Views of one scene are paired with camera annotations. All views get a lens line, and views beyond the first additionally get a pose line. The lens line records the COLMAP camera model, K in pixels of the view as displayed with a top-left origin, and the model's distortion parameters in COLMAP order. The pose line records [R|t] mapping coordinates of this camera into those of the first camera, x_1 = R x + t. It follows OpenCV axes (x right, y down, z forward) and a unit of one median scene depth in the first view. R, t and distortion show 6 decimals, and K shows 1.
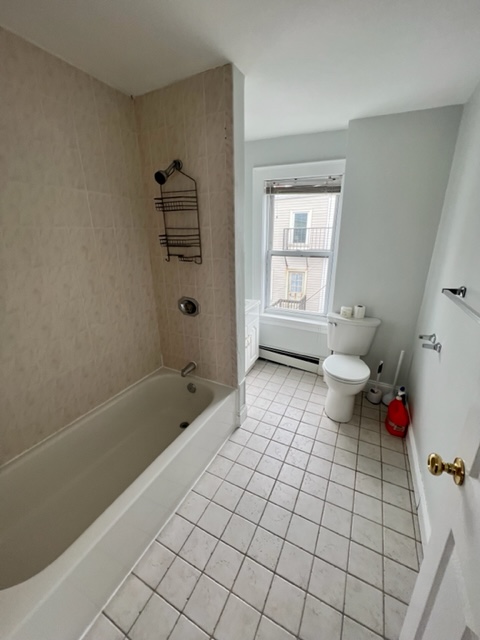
lens RADIAL K [[255.7, 0, 243.3], [0, 255.7, 317.9], [0, 0, 1]] dist [-0.001137, 0.000112]
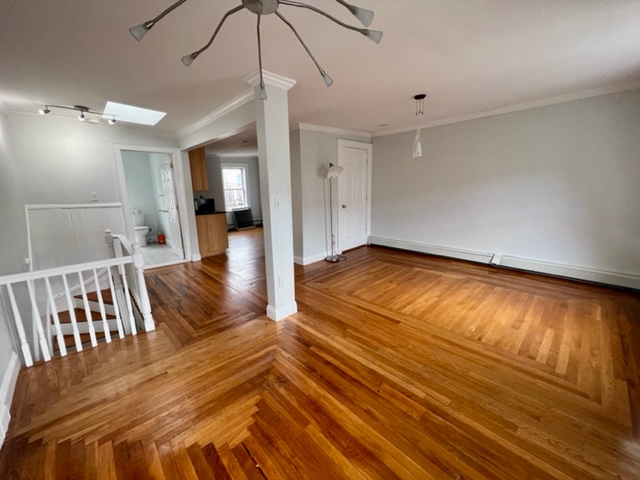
lens RADIAL K [[255.7, 0, 318.5], [0, 255.7, 239.0], [0, 0, 1]] dist [-0.001137, 0.000112]
pose [[0.347257, -0.187142, 0.918907, -1.919119], [0.310247, 0.947633, 0.075750, 0.871924], [-0.884963, 0.258783, 0.387133, -2.297210]]
